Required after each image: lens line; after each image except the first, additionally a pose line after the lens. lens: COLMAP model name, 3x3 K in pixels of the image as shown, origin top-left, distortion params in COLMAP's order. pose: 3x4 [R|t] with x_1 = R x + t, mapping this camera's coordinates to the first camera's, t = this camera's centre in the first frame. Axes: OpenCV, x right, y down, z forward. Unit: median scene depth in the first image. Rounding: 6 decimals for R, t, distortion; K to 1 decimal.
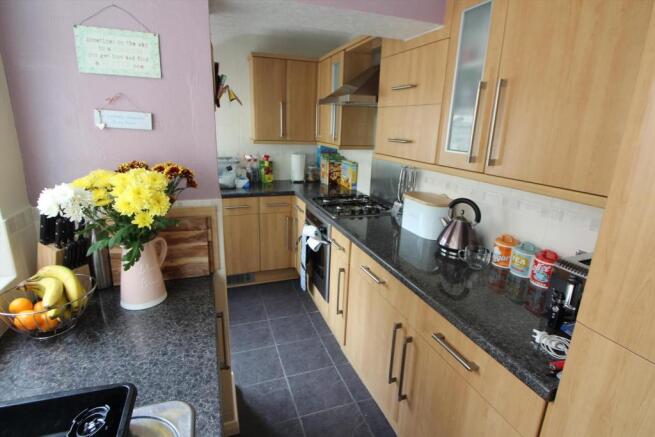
lens RADIAL K [[331.6, 0, 327.1], [0, 331.6, 209.1], [0, 0, 1]] dist [0.002586, 0.000161]
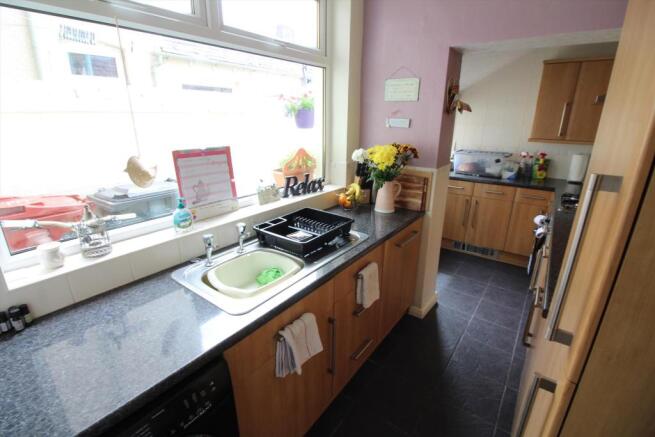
lens RADIAL K [[308.5, 0, 327.5], [0, 308.5, 218.5], [0, 0, 1]] dist [0.000049, -0.014438]
pose [[0.556651, 0.234470, -0.796972, 0.310856], [-0.198983, 0.969049, 0.146115, 0.043143], [0.806564, 0.077249, 0.586077, -0.160926]]
